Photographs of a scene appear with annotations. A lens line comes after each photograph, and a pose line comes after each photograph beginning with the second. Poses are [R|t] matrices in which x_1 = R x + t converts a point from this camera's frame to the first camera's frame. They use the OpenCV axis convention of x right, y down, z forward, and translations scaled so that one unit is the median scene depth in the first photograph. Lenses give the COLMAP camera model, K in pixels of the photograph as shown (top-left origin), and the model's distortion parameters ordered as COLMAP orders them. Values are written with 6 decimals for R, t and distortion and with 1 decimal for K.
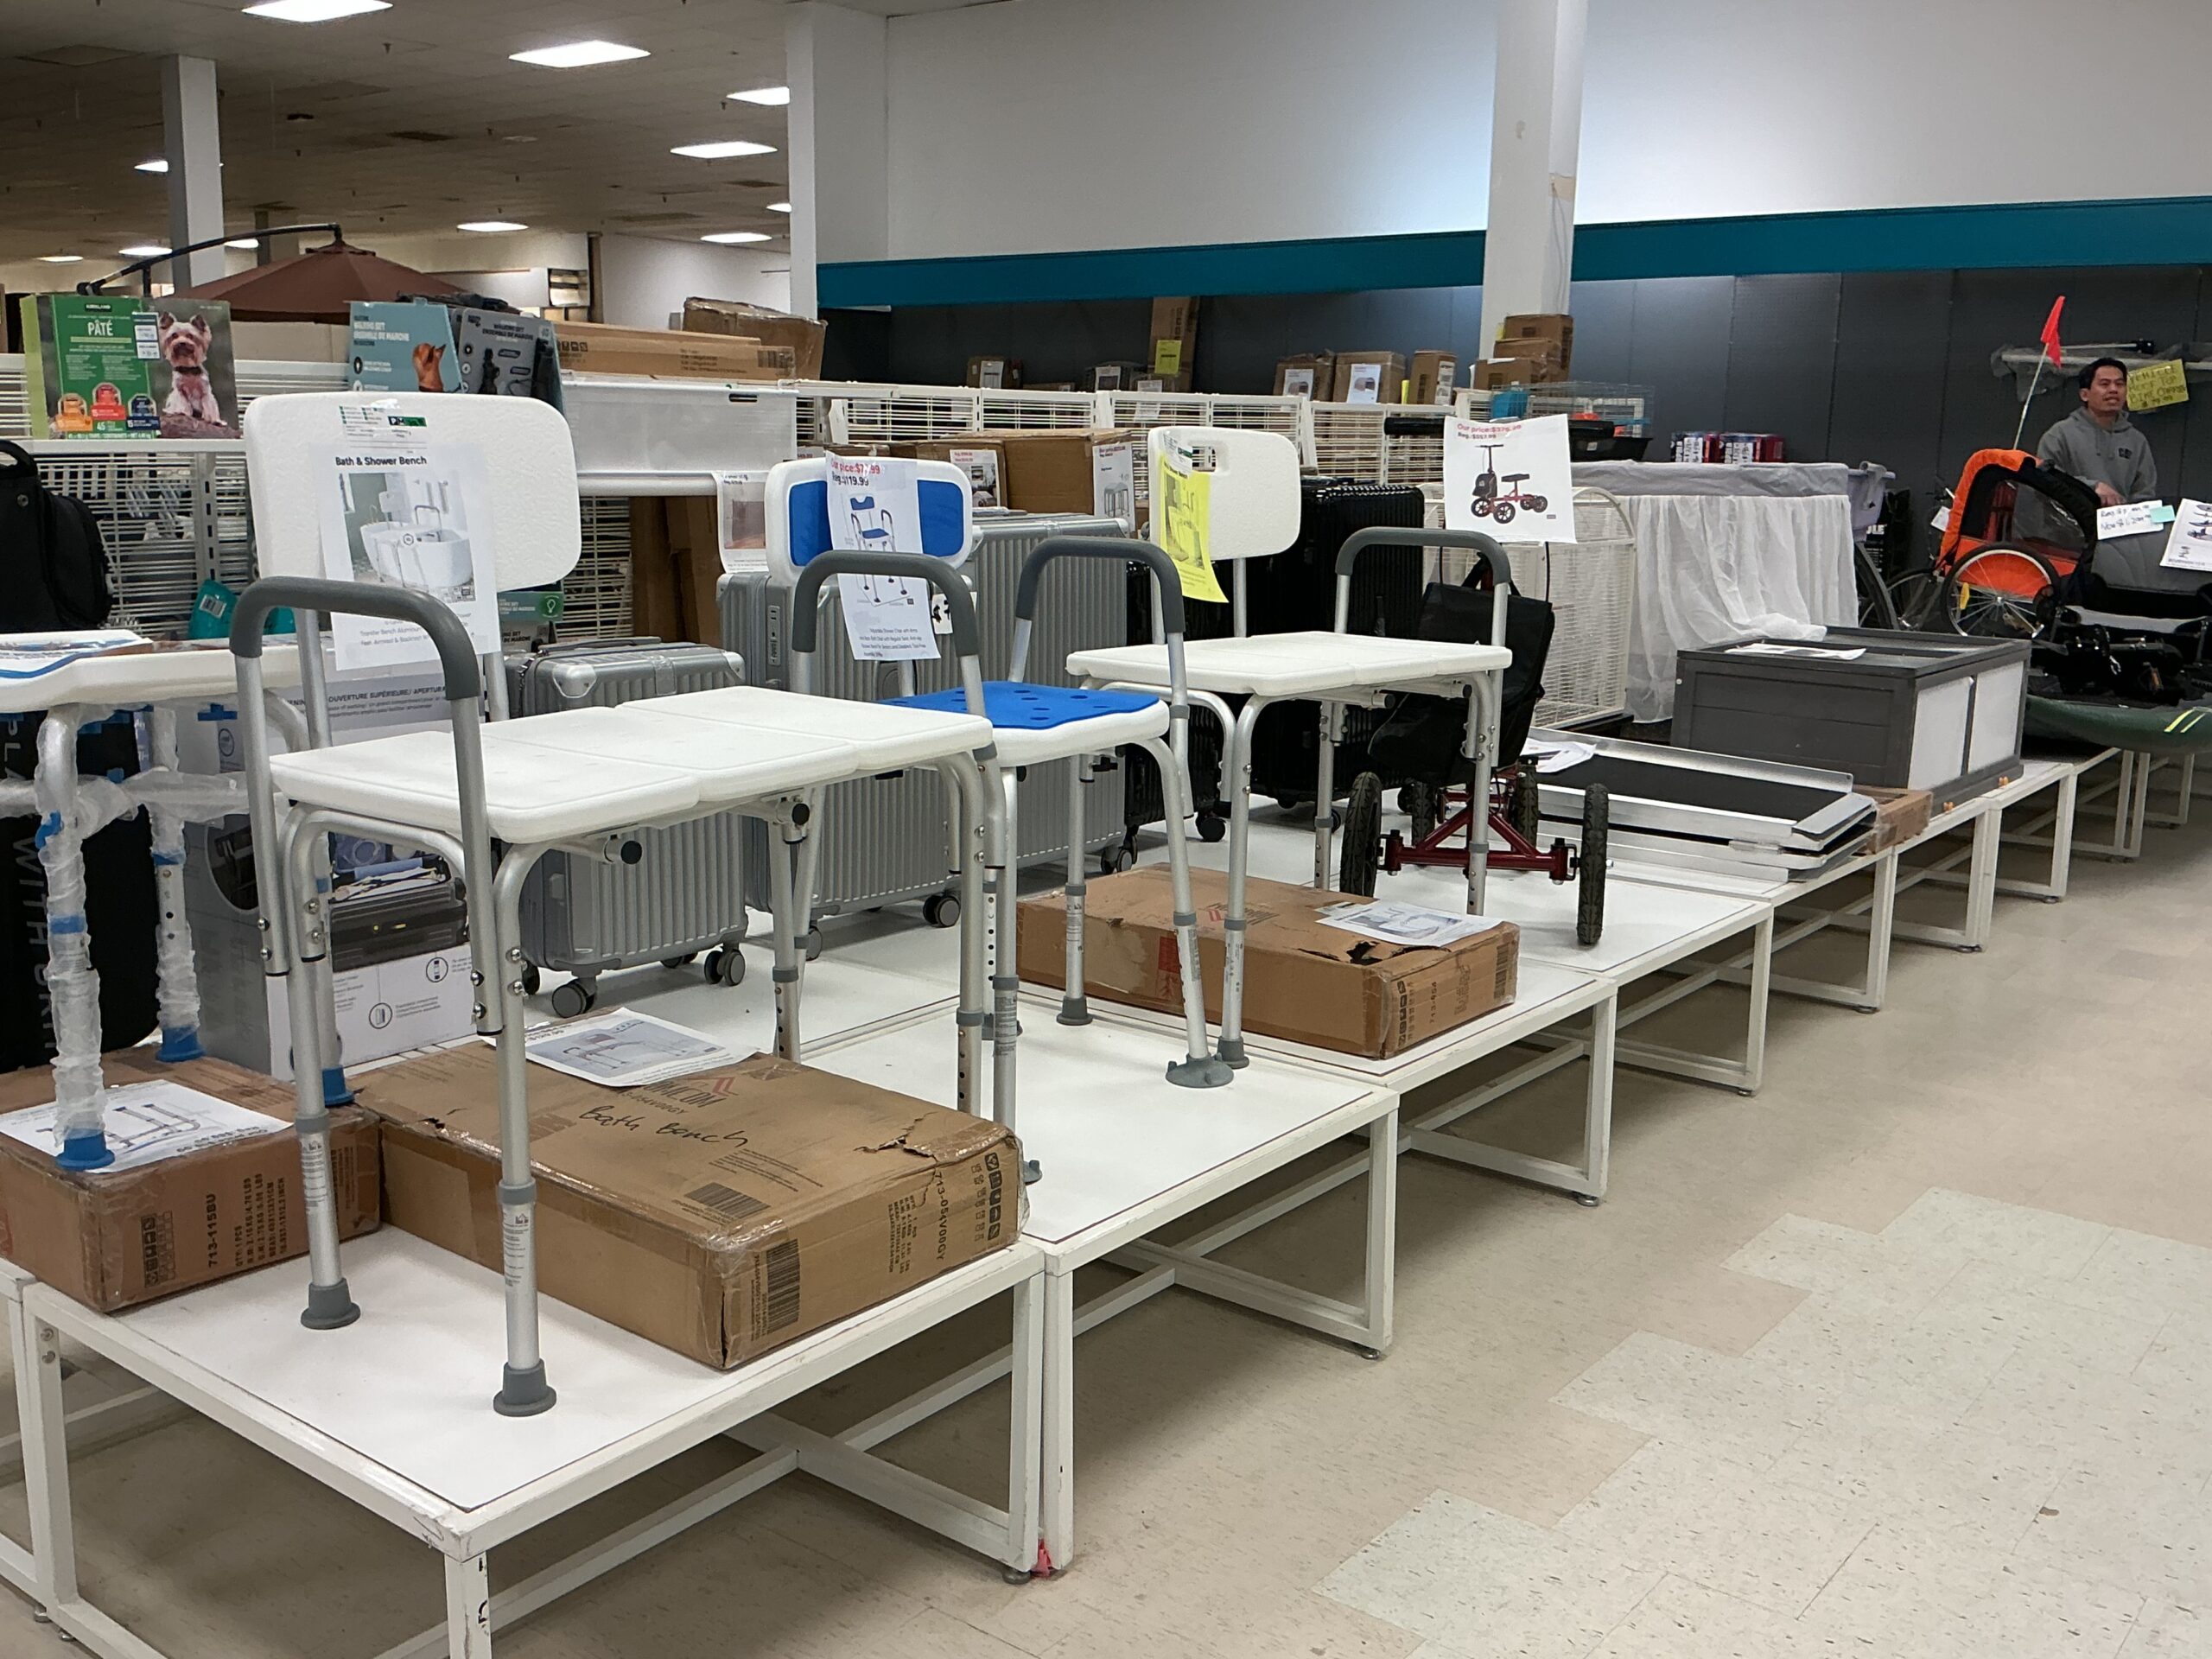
lens RADIAL K [[2079.4, 0, 1106.2], [0, 2079.4, 831.9], [0, 0, 1]] dist [-0.007395, 0.000000]
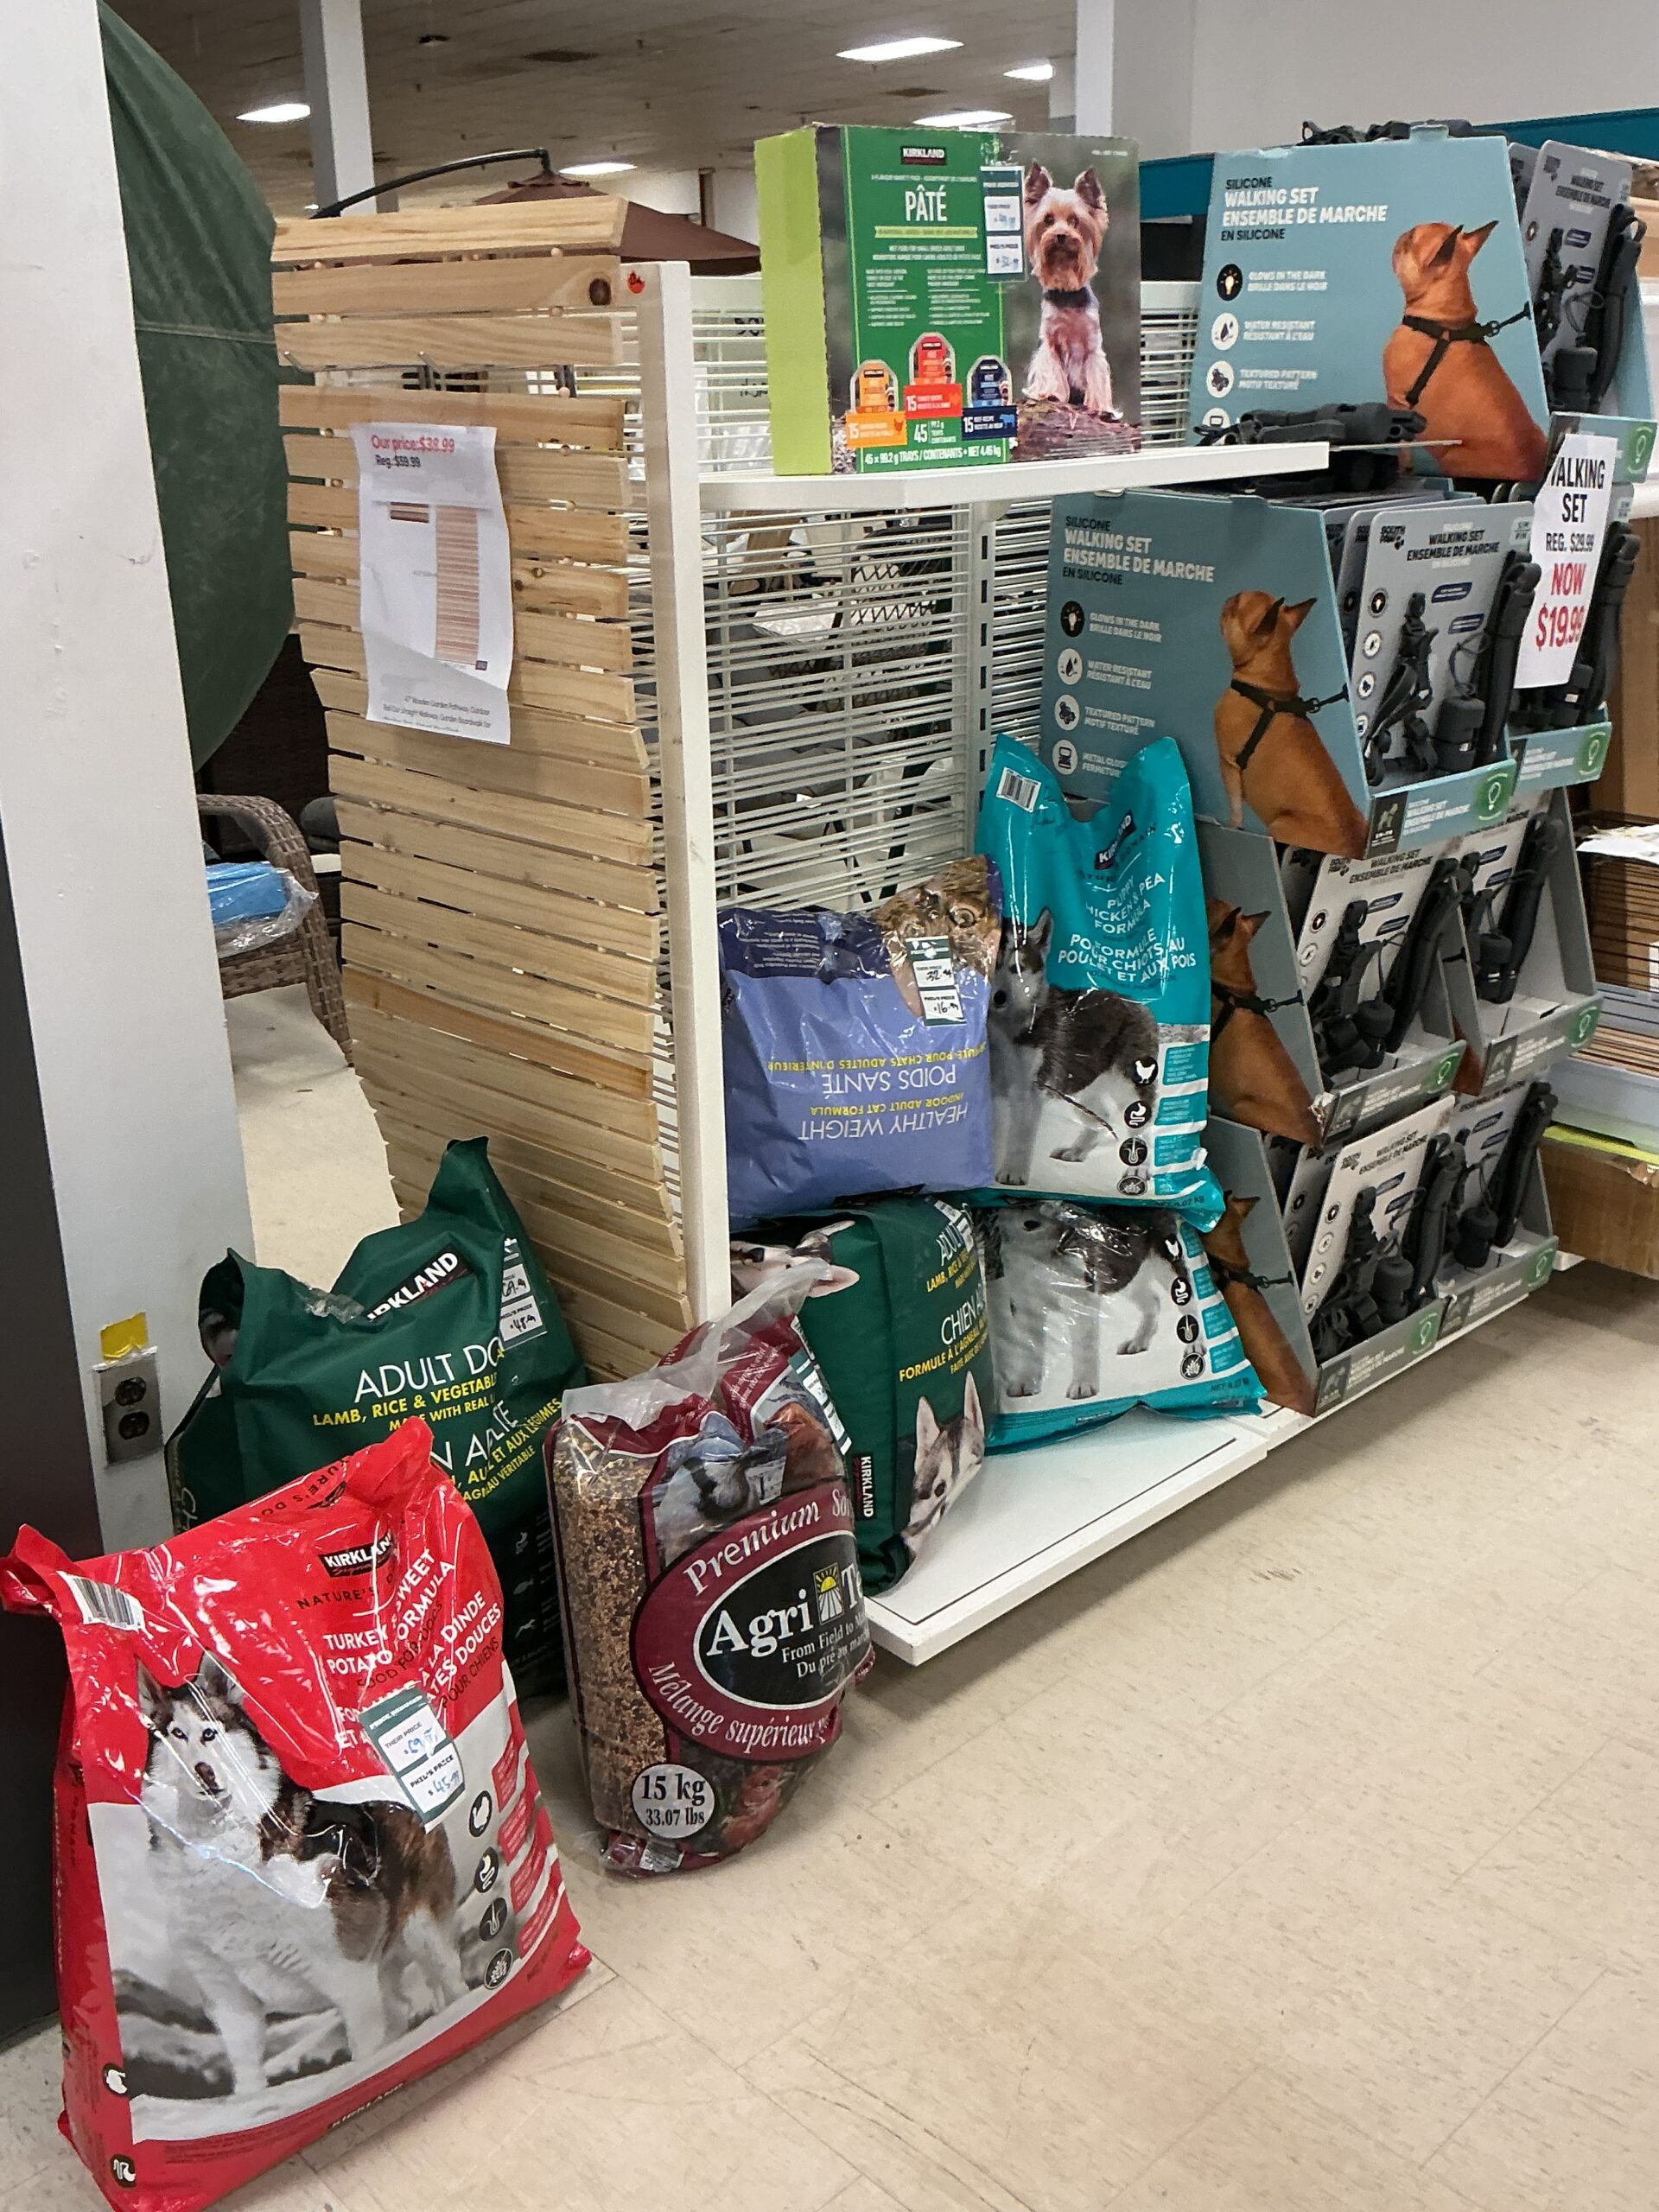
lens RADIAL K [[2079.4, 0, 828.5], [0, 2079.4, 1103.1], [0, 0, 1]] dist [-0.007395, 0.000000]
pose [[0.987823, 0.009329, -0.155301, -0.422221], [0.013181, 0.989594, 0.143283, -0.113382], [0.155022, -0.143585, 0.977421, 0.520248]]
